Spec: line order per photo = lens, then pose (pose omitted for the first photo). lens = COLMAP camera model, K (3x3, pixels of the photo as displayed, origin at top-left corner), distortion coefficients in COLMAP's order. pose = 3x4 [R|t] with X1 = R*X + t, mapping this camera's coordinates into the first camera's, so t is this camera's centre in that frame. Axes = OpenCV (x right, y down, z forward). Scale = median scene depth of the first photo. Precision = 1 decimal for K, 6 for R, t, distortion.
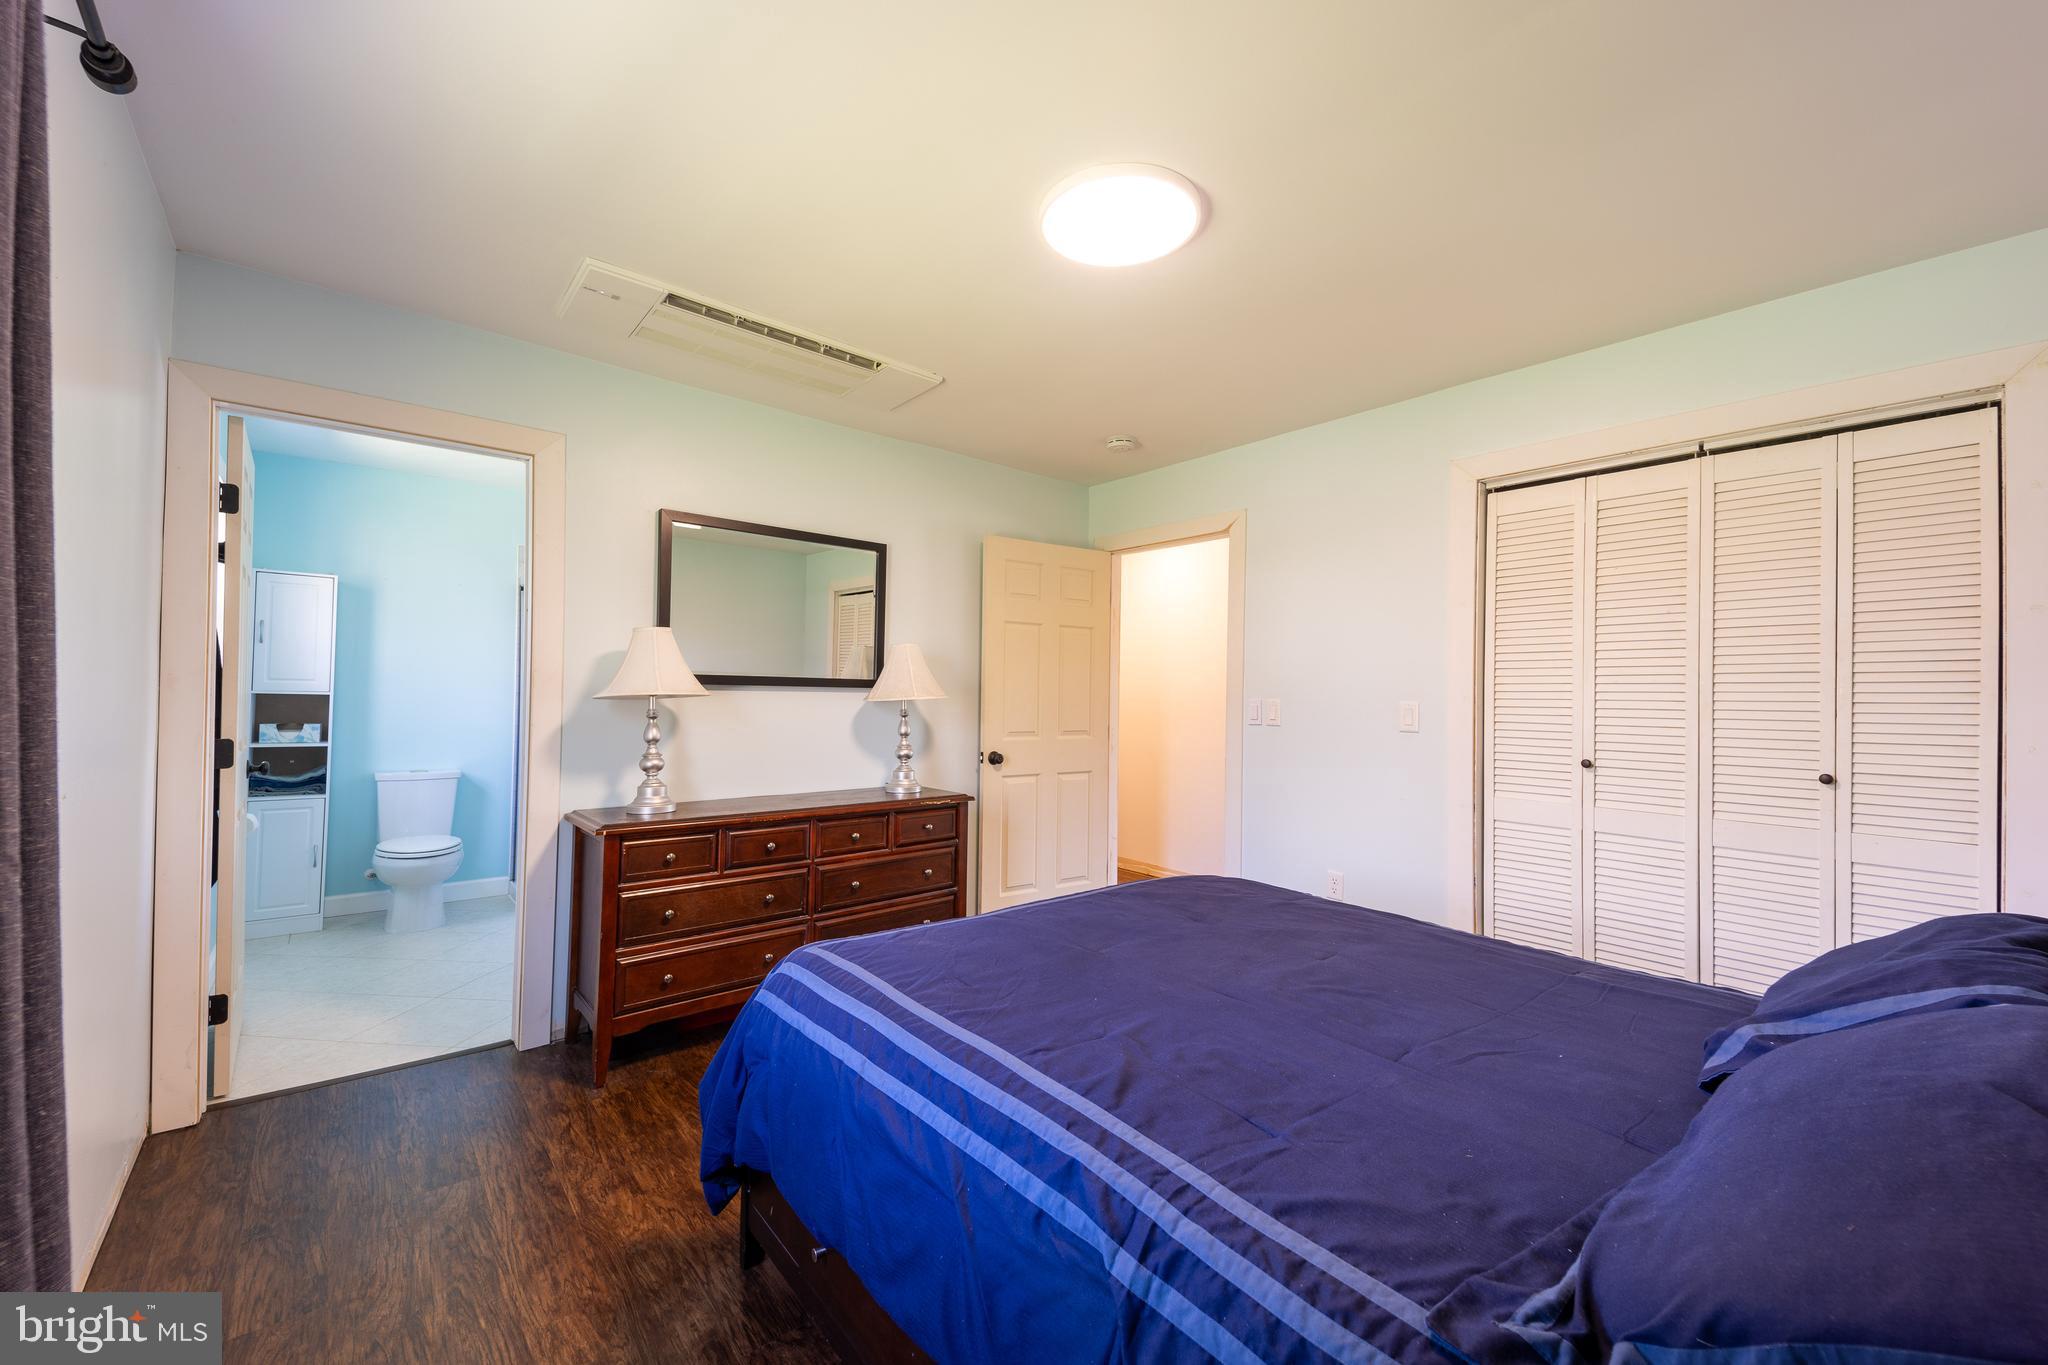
lens RADIAL K [[795.4, 0, 1021.1], [0, 795.4, 682.5], [0, 0, 1]] dist [0.081922, -0.038016]
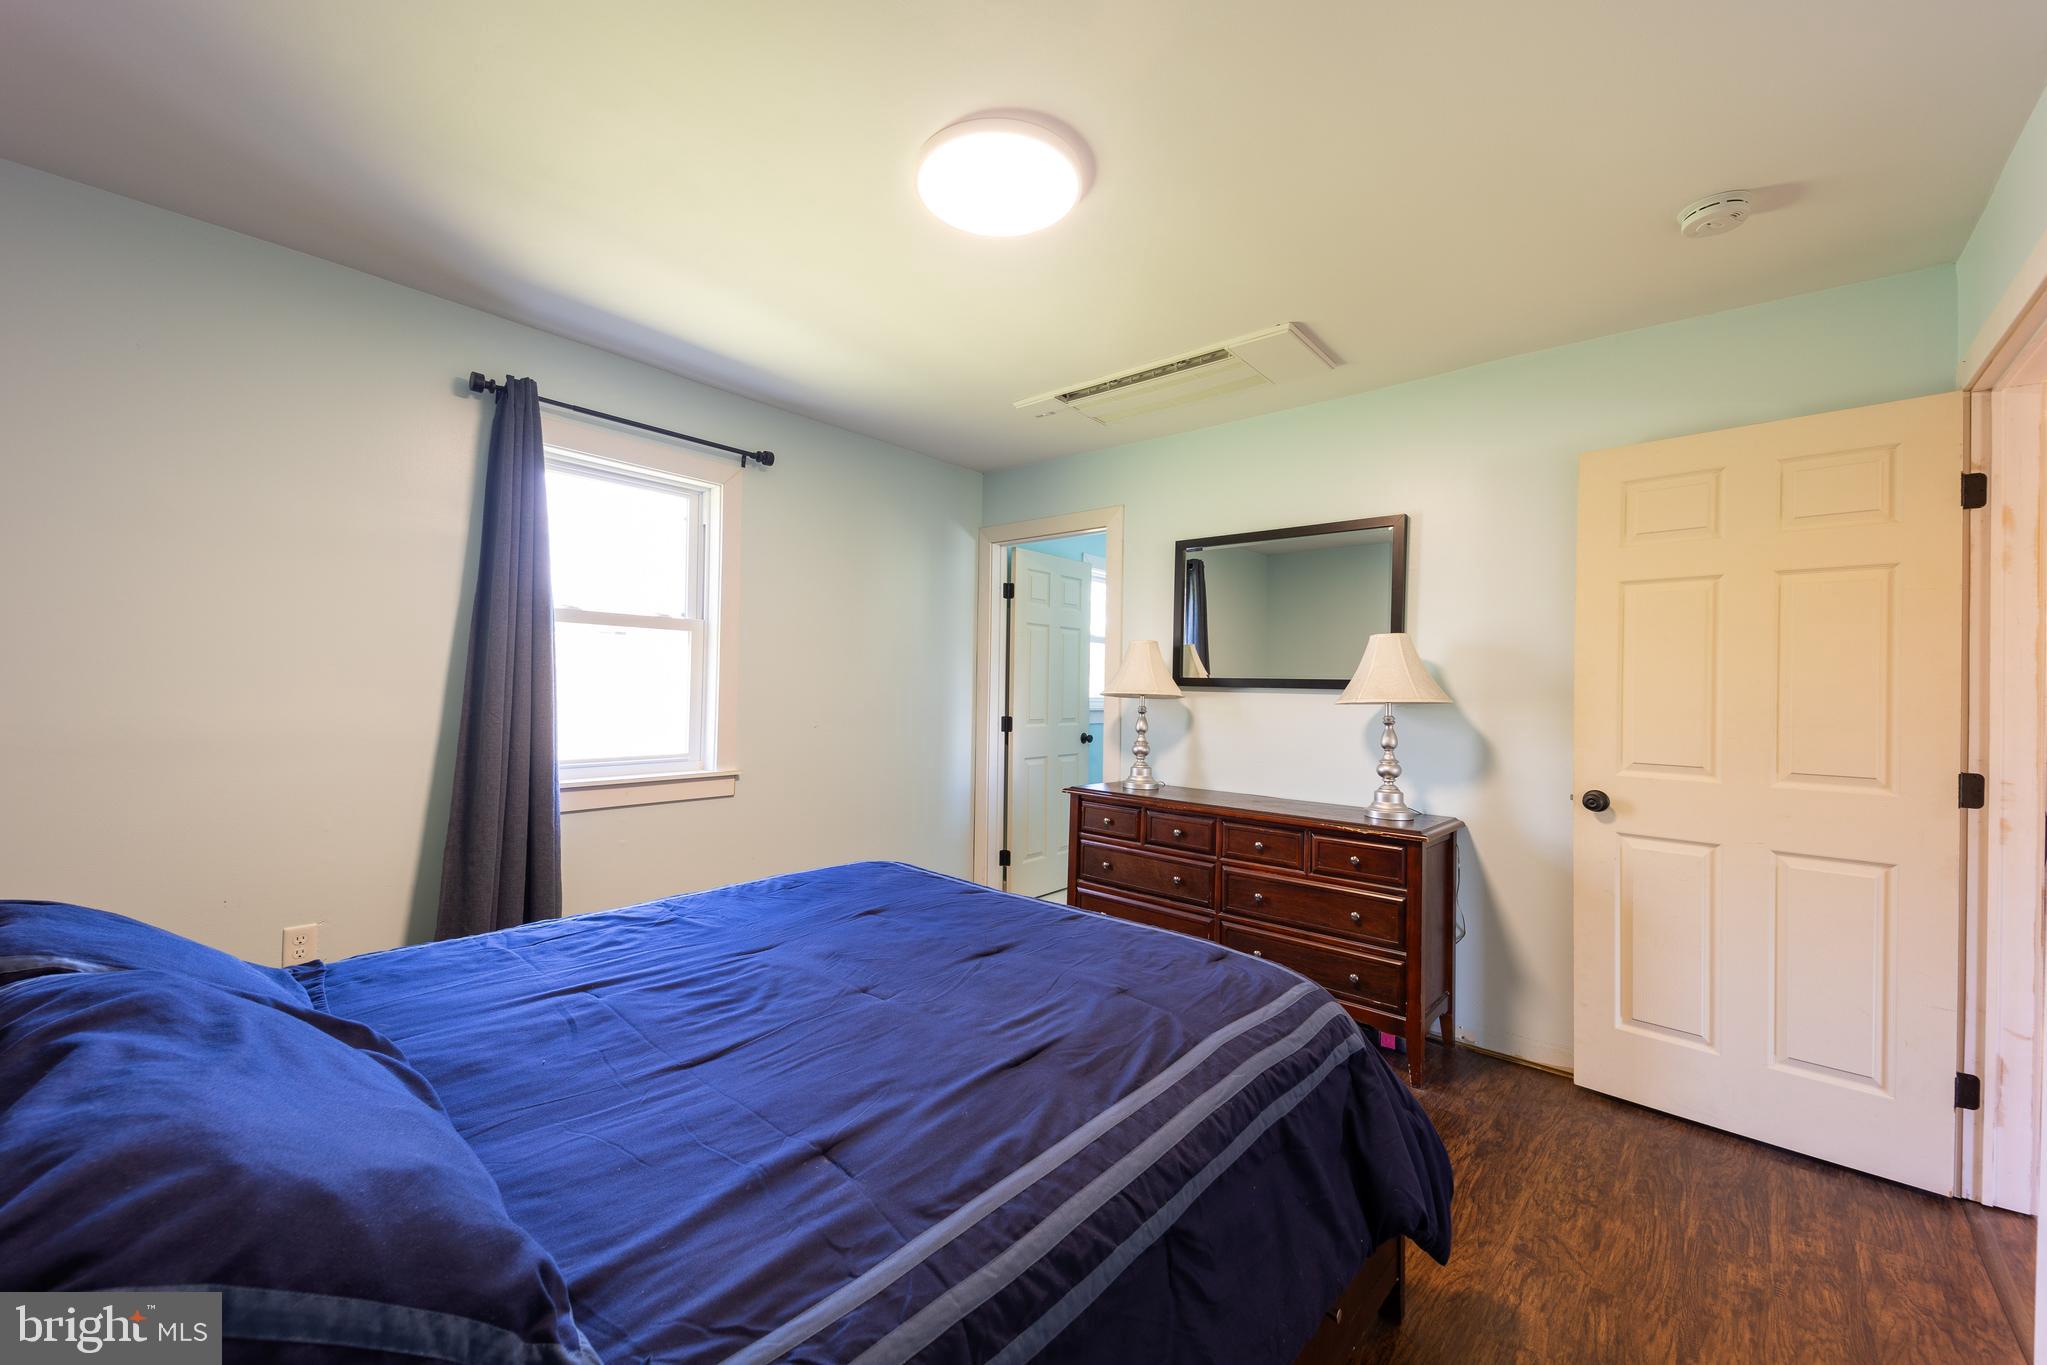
lens RADIAL K [[795.0, 0, 1020.6], [0, 795.0, 682.5], [0, 0, 1]] dist [0.081922, -0.038016]
pose [[0.168760, -0.018560, -0.985483, 0.674291], [-0.004027, 0.999801, -0.019519, 0.019868], [0.985649, 0.007263, 0.168651, 0.559436]]
